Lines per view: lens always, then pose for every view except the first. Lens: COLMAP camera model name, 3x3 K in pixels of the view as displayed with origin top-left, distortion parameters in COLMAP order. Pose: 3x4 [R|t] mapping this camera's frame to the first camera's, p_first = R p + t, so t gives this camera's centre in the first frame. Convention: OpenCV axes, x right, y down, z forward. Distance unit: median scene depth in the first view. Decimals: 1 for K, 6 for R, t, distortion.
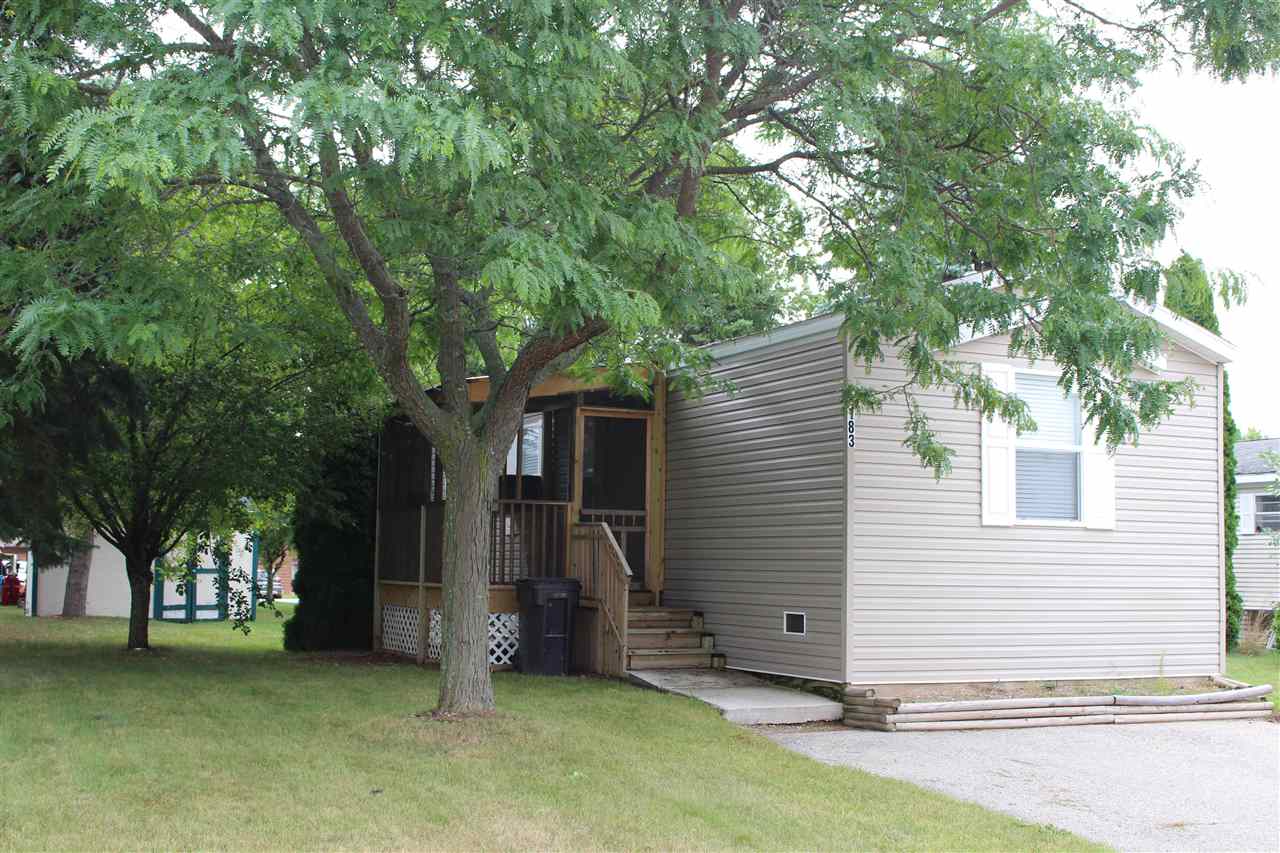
lens RADIAL K [[1545.7, 0, 640.0], [0, 1545.7, 426.5], [0, 0, 1]] dist [-0.009434, -0.001300]
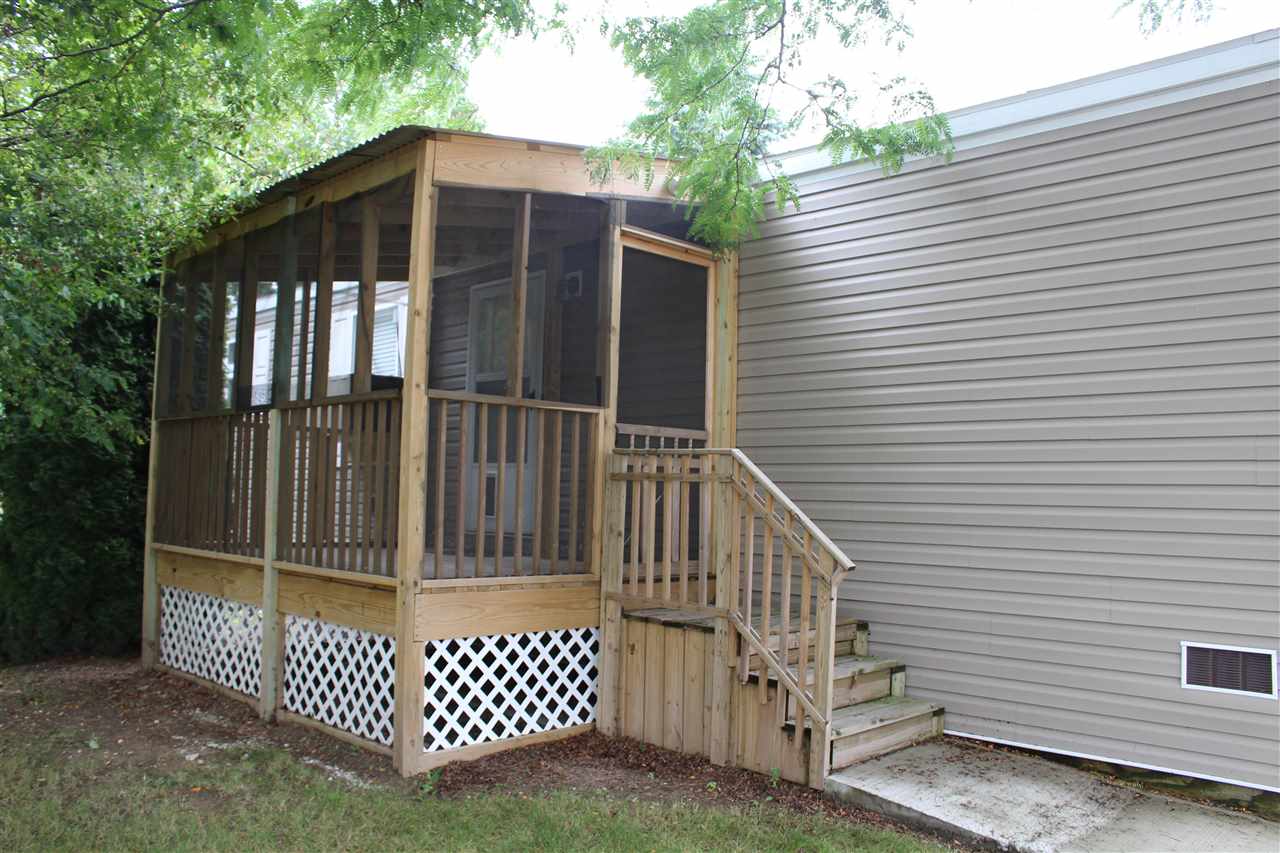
lens RADIAL K [[1055.8, 0, 640.0], [0, 1055.8, 426.5], [0, 0, 1]] dist [-0.073720, 0.002178]
pose [[0.940181, 0.029829, 0.339367, -0.144640], [-0.039781, 0.998957, 0.022405, 0.044418], [-0.338345, -0.034565, 0.940387, 0.636048]]
